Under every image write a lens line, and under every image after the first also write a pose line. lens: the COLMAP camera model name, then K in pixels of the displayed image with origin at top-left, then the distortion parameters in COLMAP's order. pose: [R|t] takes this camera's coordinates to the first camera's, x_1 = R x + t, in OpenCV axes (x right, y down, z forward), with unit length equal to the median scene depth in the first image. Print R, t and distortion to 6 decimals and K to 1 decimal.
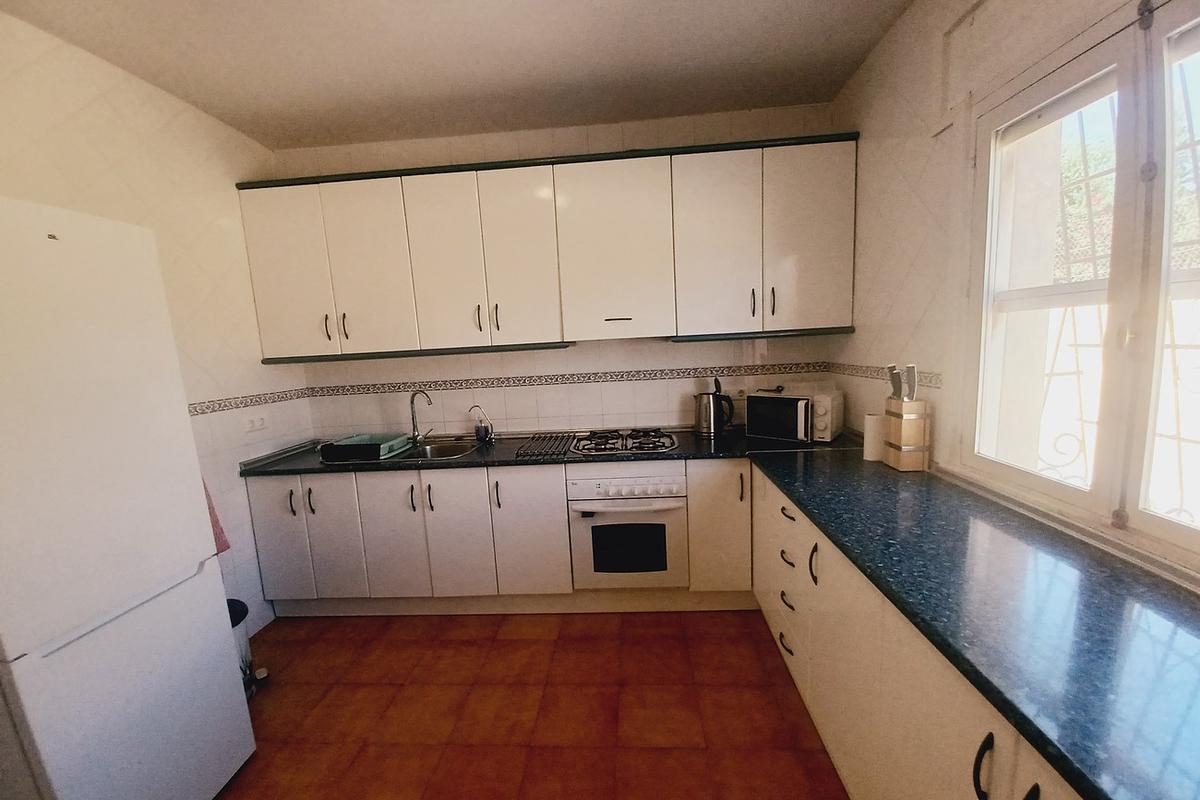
lens RADIAL K [[470.1, 0, 600.4], [0, 470.1, 407.4], [0, 0, 1]] dist [-0.014962, 0.000124]
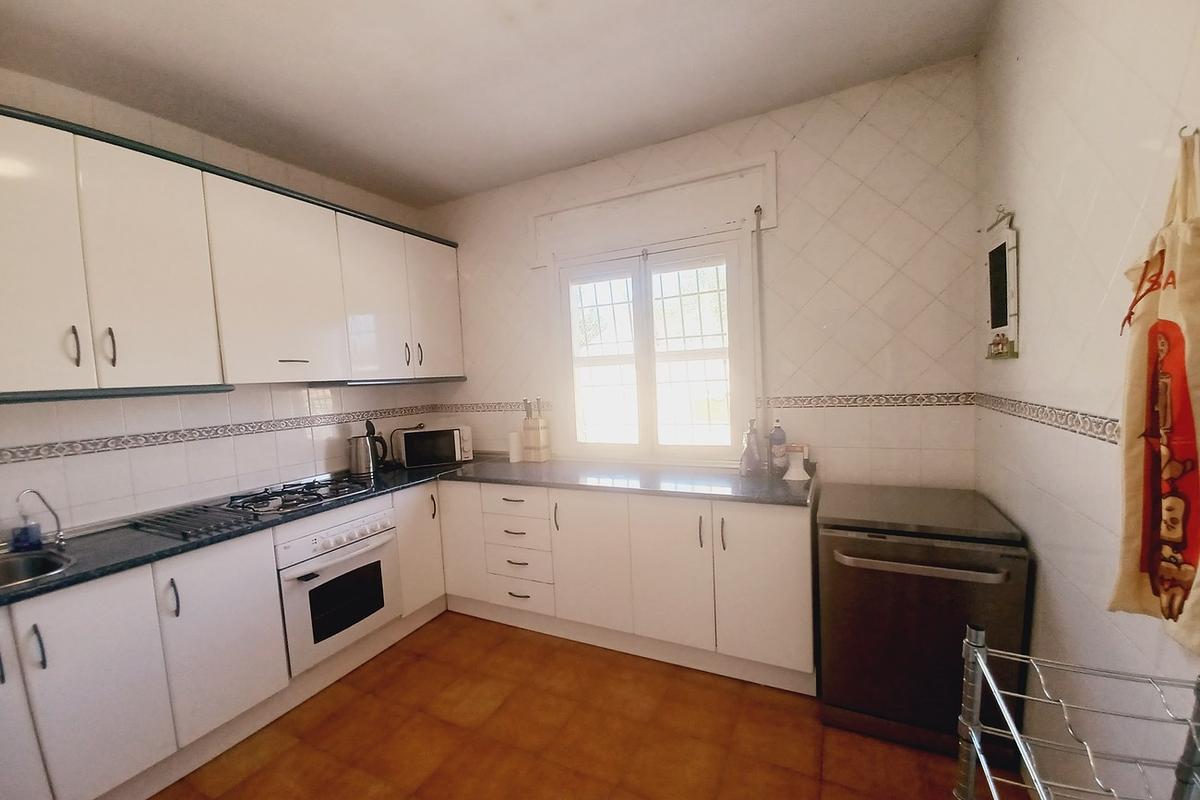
lens RADIAL K [[470.1, 0, 600.7], [0, 470.1, 402.8], [0, 0, 1]] dist [-0.014962, 0.000124]
pose [[0.381482, -0.018668, 0.924188, -0.605008], [0.149779, 0.987833, -0.041872, 0.023243], [-0.912161, 0.154397, 0.379636, 0.116915]]
